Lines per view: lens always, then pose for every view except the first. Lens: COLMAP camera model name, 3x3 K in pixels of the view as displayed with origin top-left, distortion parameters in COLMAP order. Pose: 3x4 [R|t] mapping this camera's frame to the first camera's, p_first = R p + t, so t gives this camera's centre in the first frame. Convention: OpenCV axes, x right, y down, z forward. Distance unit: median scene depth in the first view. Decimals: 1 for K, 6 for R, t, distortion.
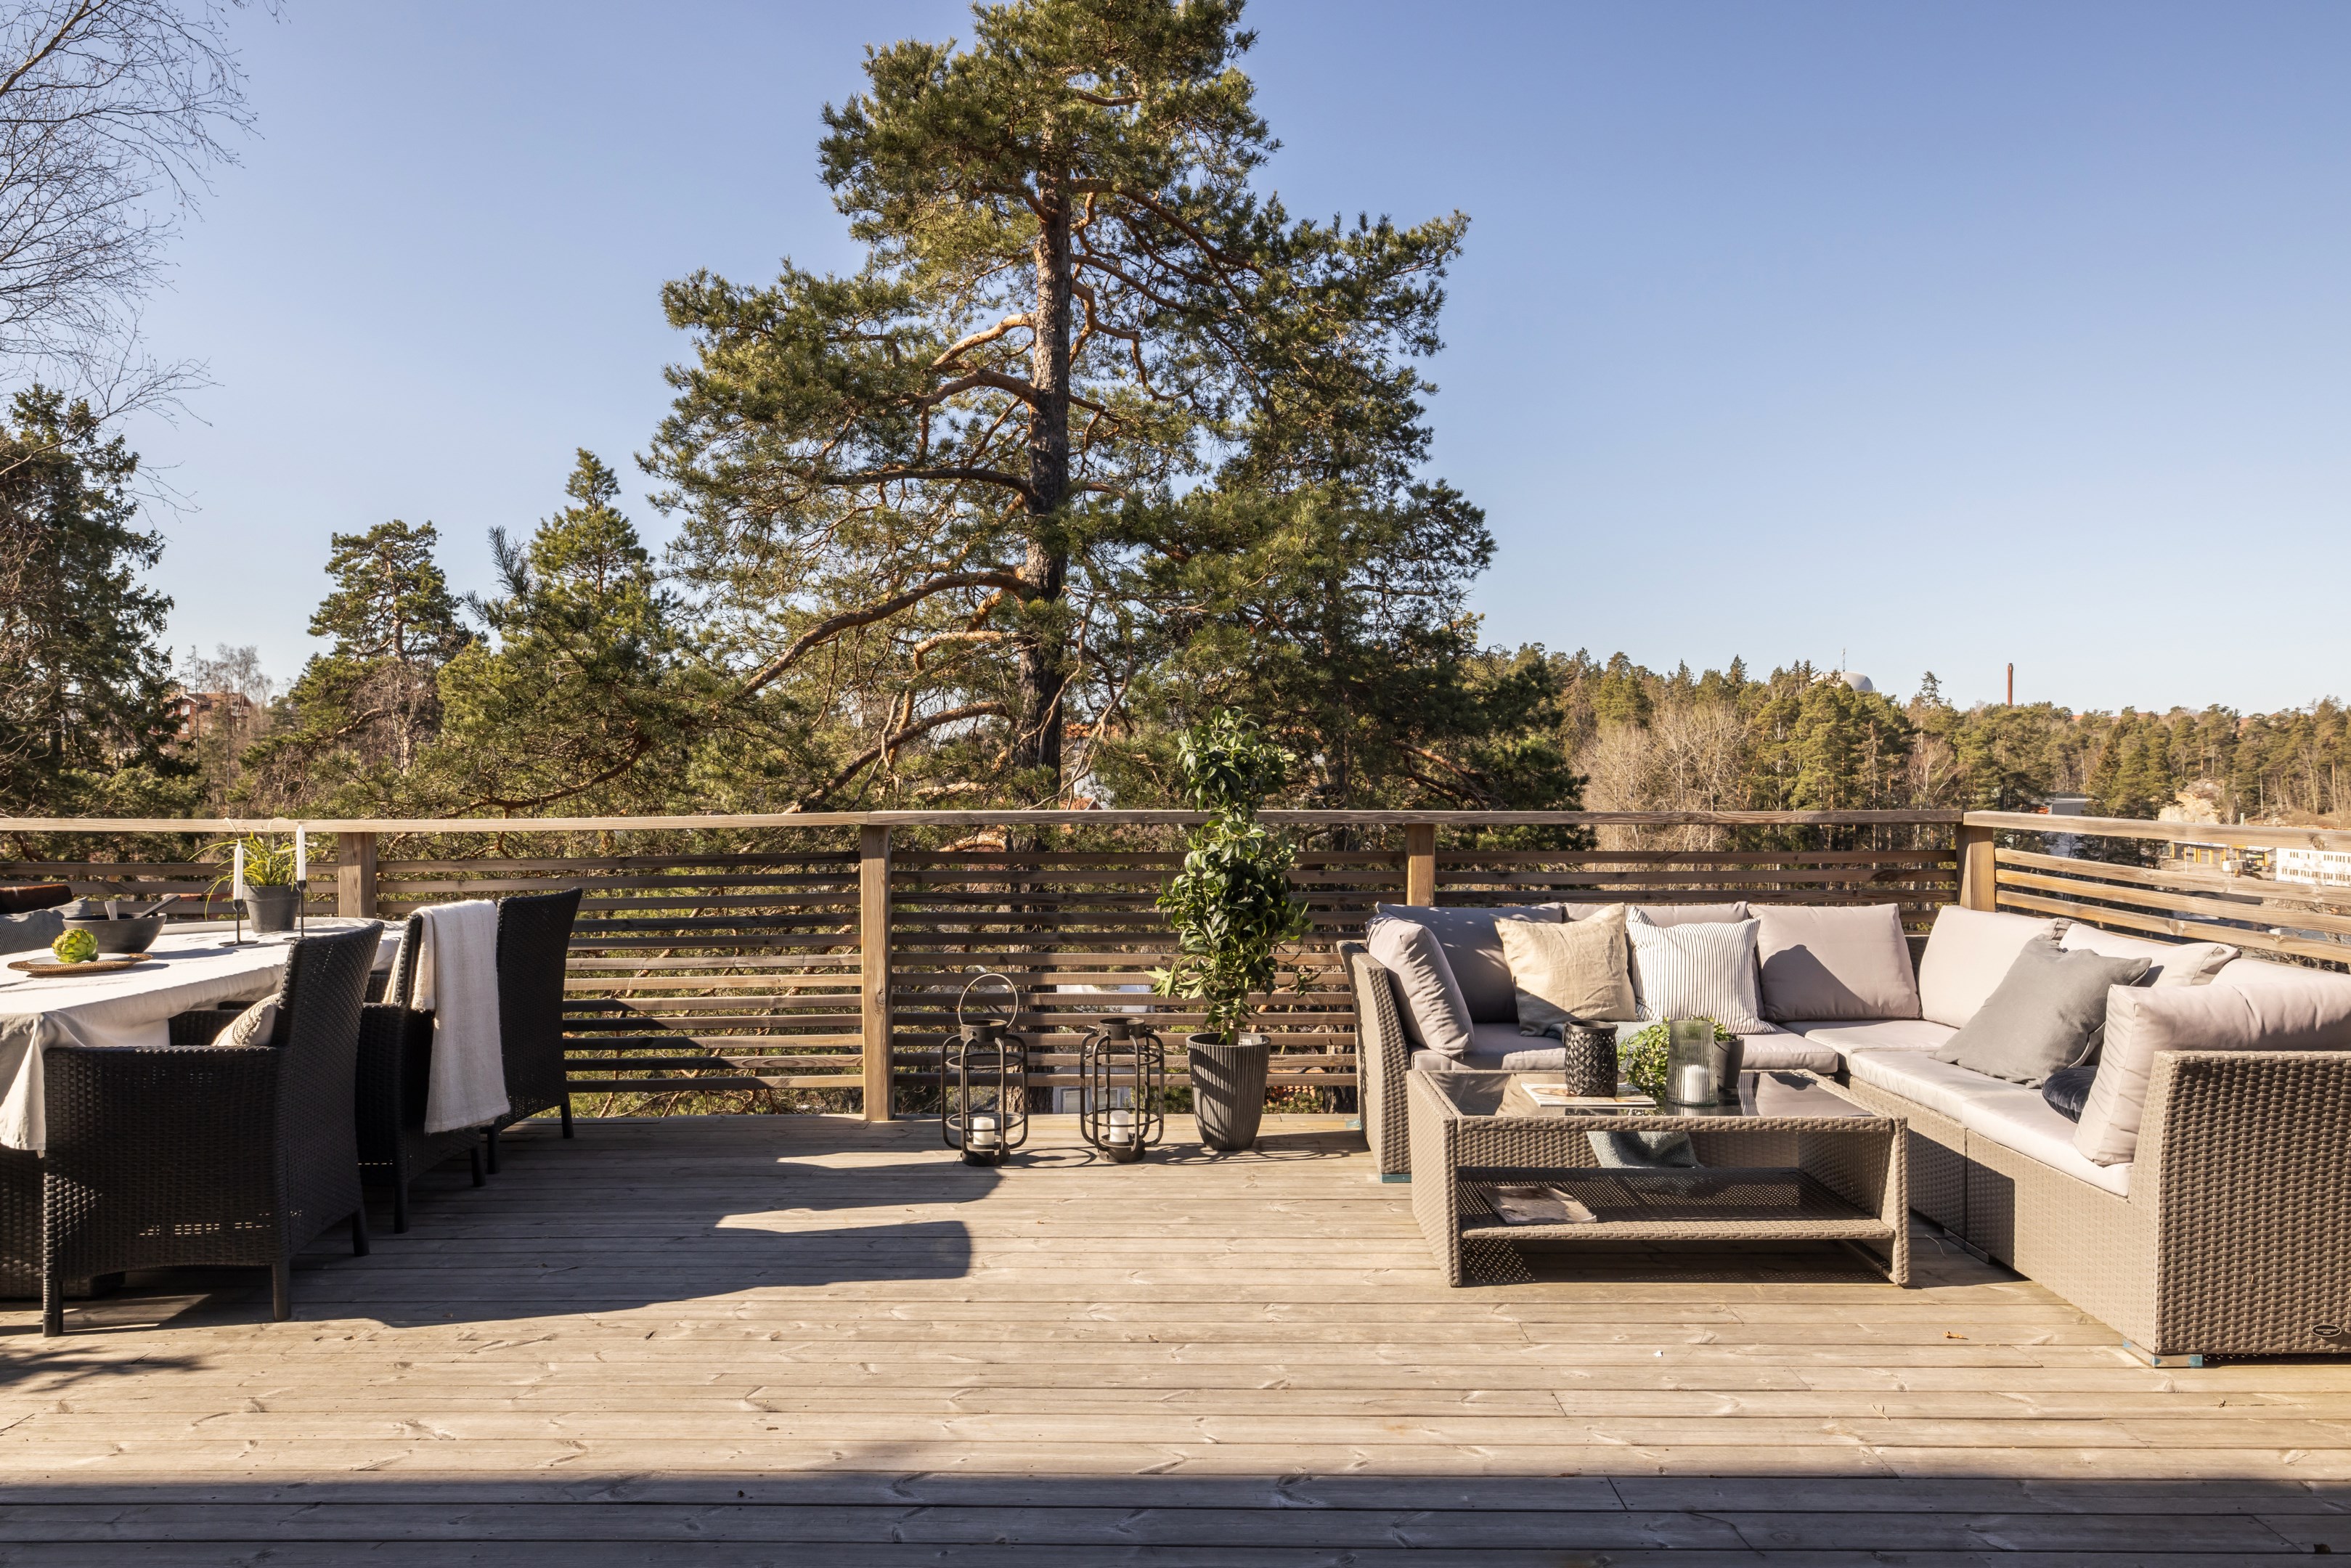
lens RADIAL K [[1503.1, 0, 1176.5], [0, 1503.1, 775.4], [0, 0, 1]] dist [-0.010509, -0.001176]
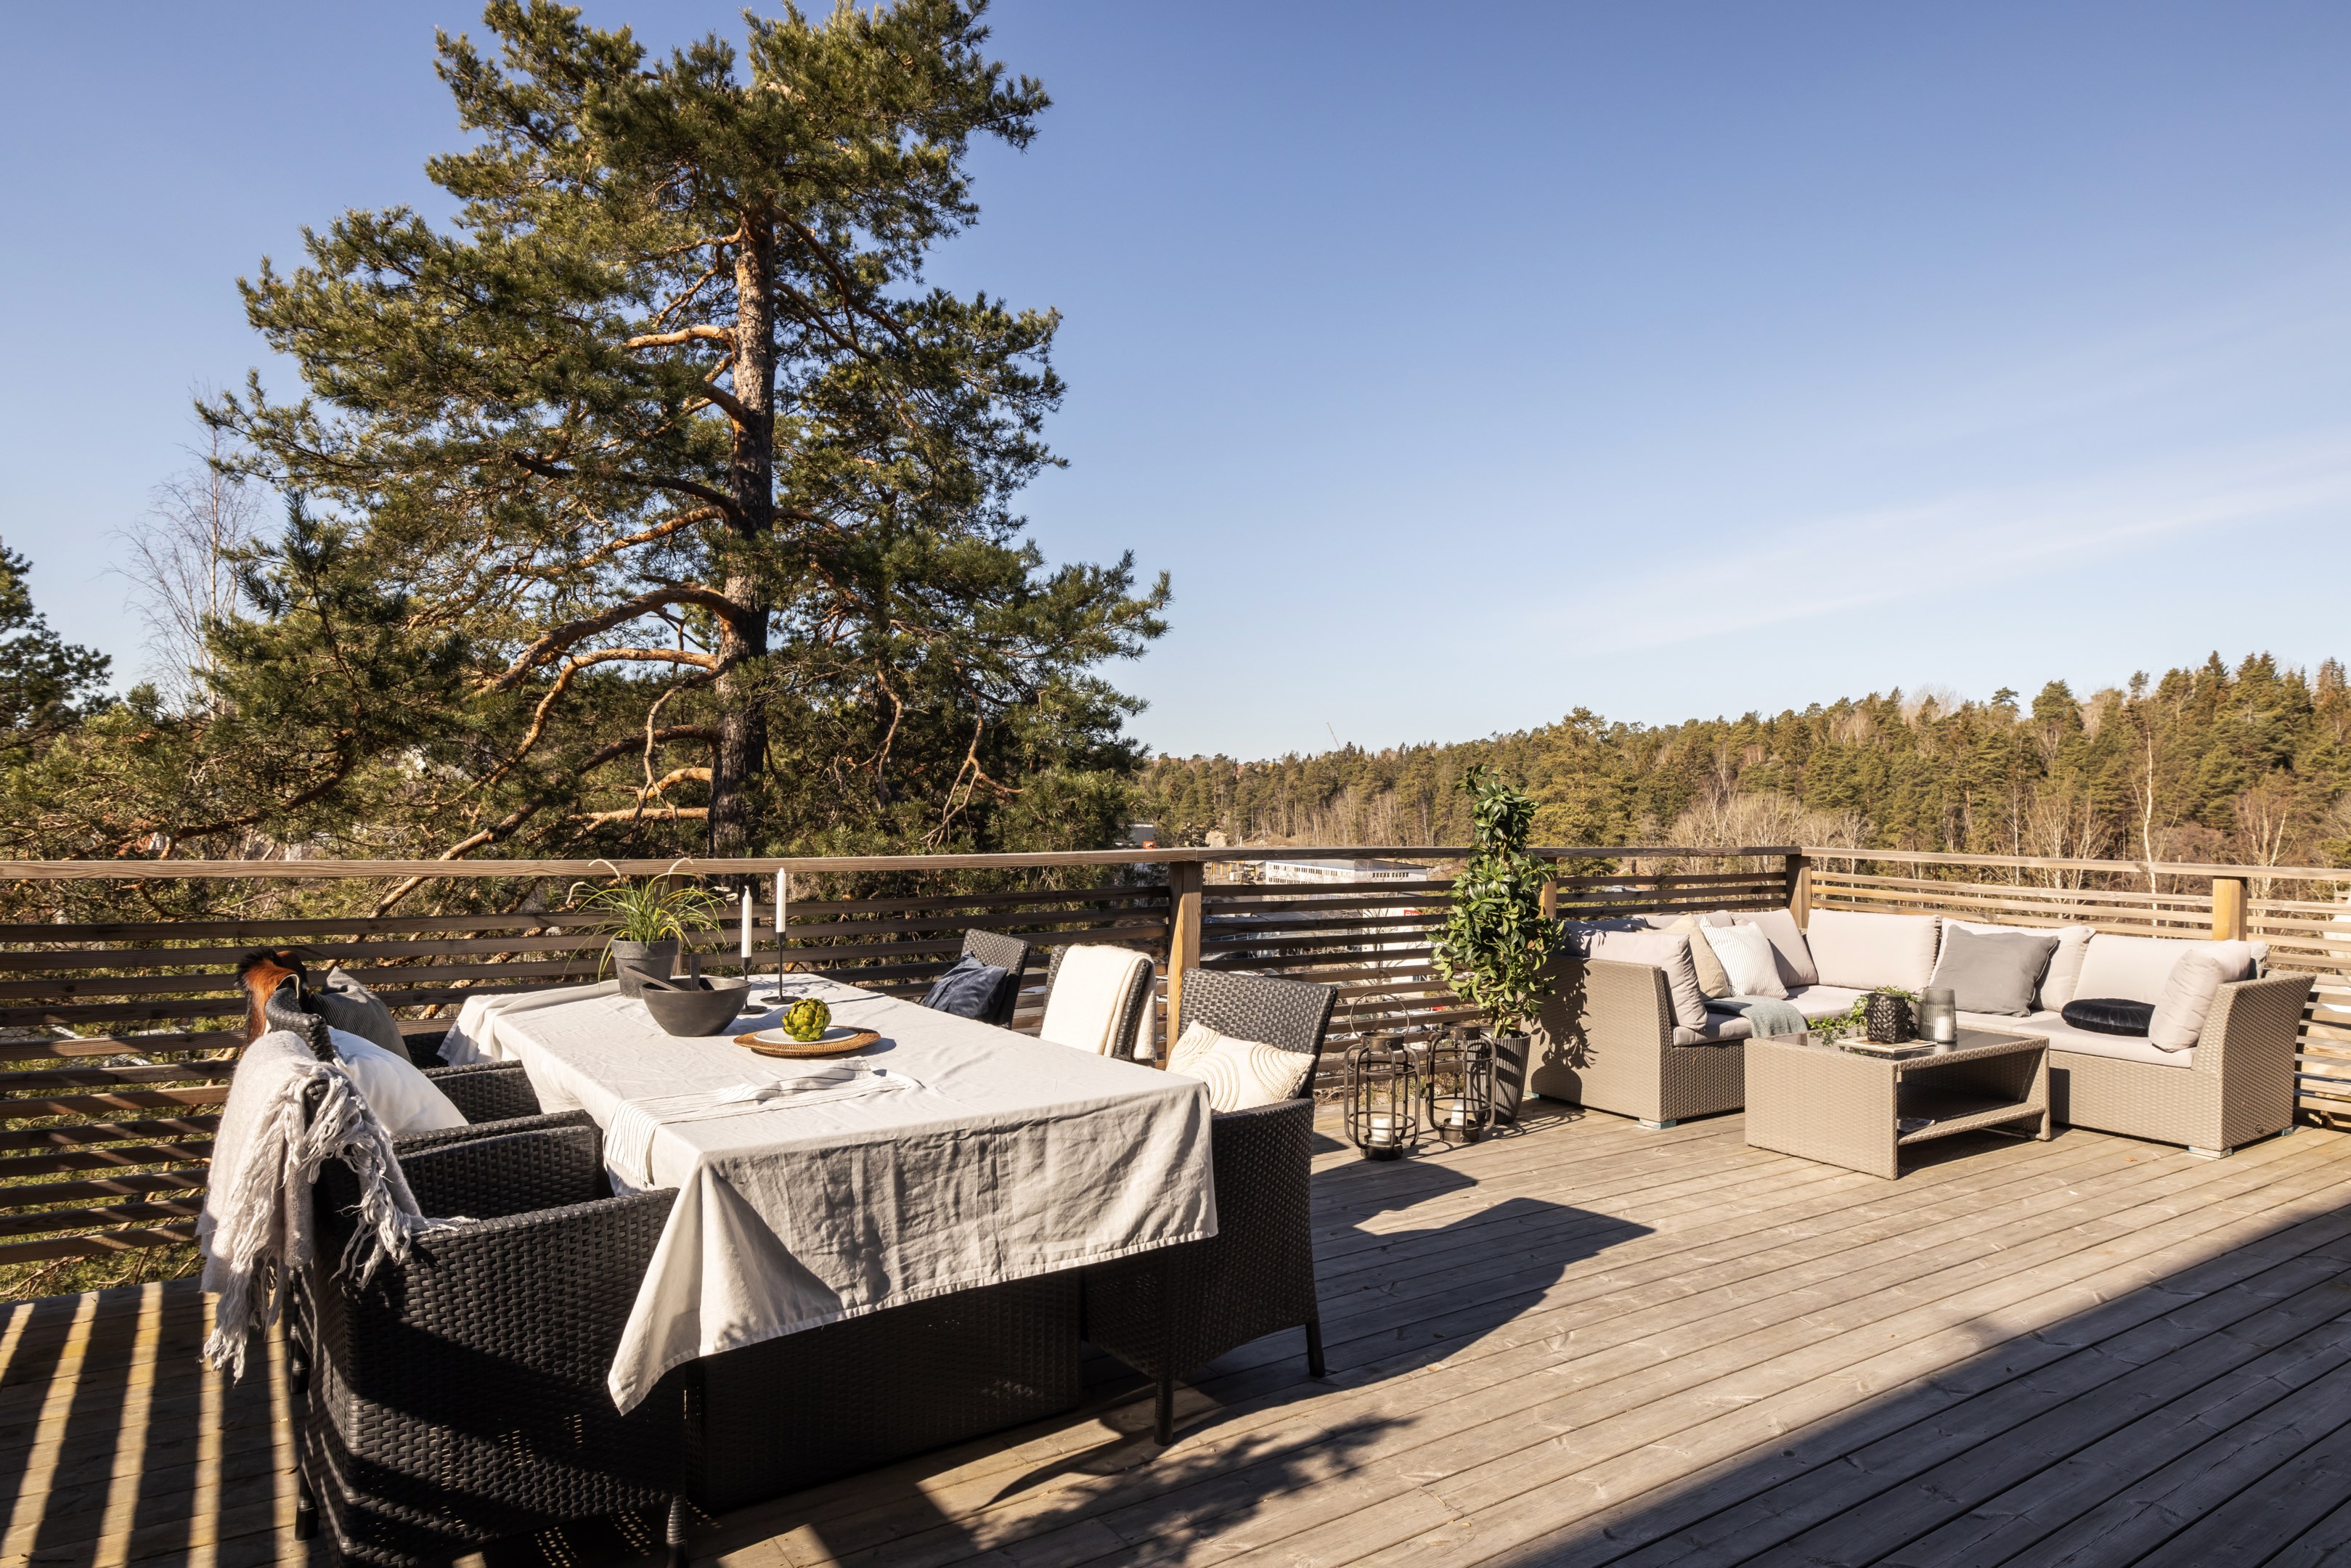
lens RADIAL K [[1397.5, 0, 1174.3], [0, 1397.5, 794.4], [0, 0, 1]] dist [-0.014959, 0.001512]
pose [[0.824499, 0.019386, 0.565531, -1.053653], [-0.017488, 0.999809, -0.008778, -0.007406], [-0.565593, -0.002652, 0.824680, 0.259348]]
